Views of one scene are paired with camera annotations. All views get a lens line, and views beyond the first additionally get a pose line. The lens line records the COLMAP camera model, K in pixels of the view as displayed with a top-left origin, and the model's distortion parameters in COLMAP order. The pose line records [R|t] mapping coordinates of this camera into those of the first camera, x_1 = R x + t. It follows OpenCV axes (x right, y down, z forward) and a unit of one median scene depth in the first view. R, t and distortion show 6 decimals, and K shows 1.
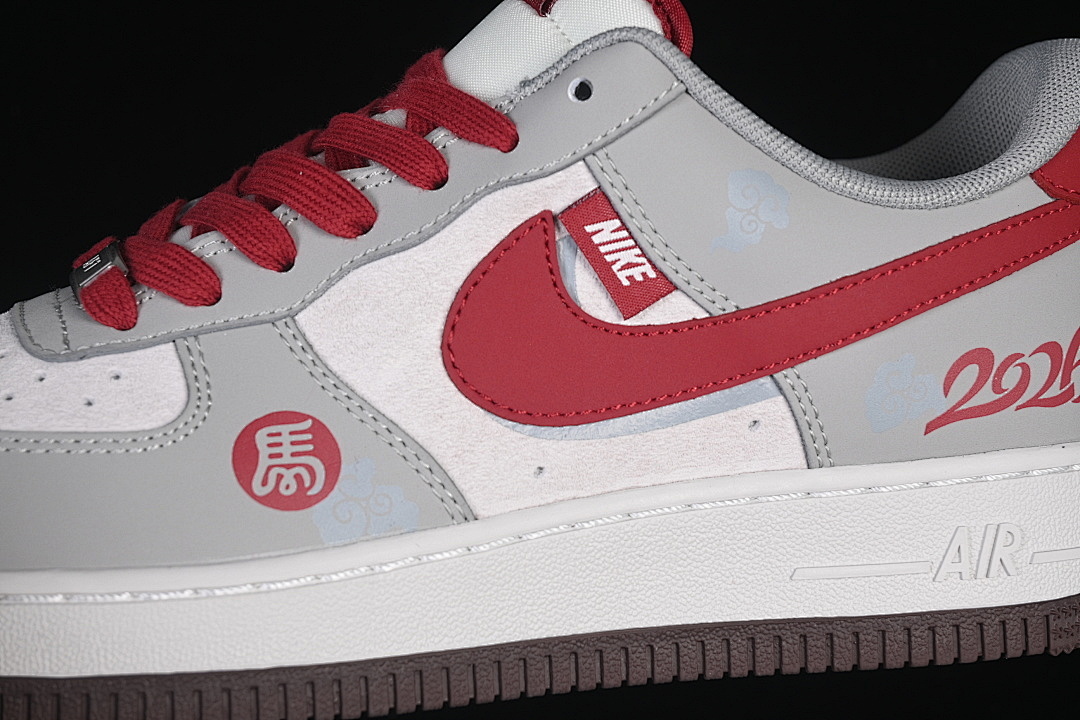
lens RADIAL K [[2301.3, 0, 539.9], [0, 2301.3, 360.3], [0, 0, 1]] dist [-0.057464, 0.000000]
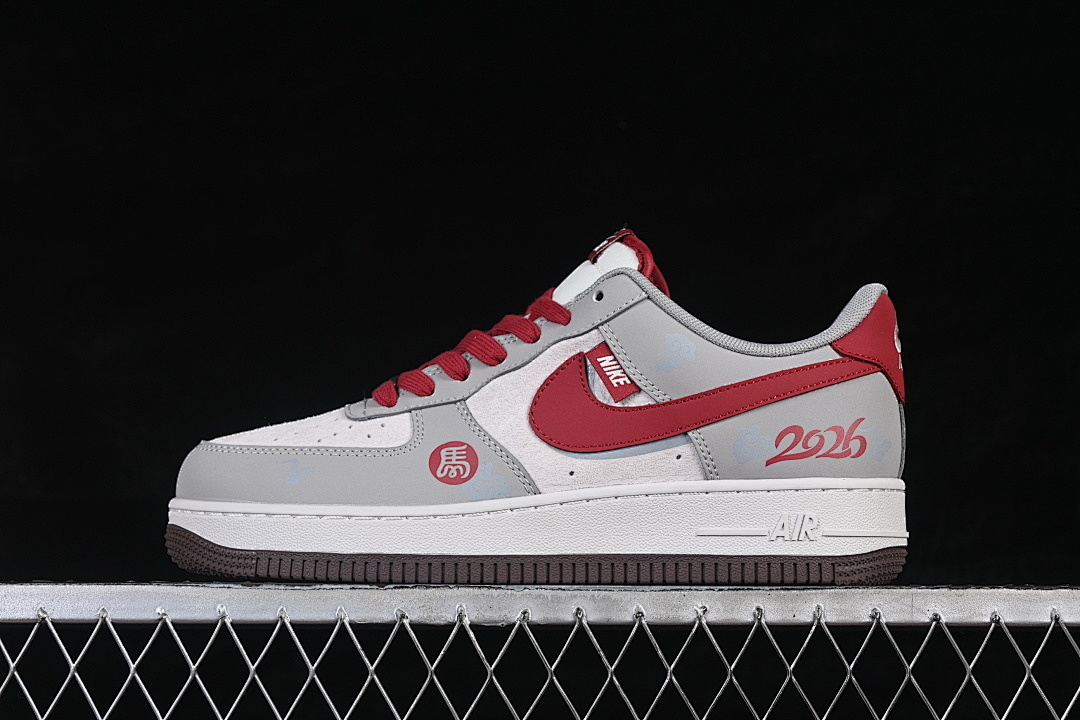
lens RADIAL K [[2301.3, 0, 541.4], [0, 2301.3, 358.5], [0, 0, 1]] dist [-0.057464, 0.000000]
pose [[0.971919, 0.009855, -0.235111, 0.466062], [-0.052597, 0.982943, -0.176227, 0.316813], [0.229364, 0.183644, 0.955859, -1.037104]]
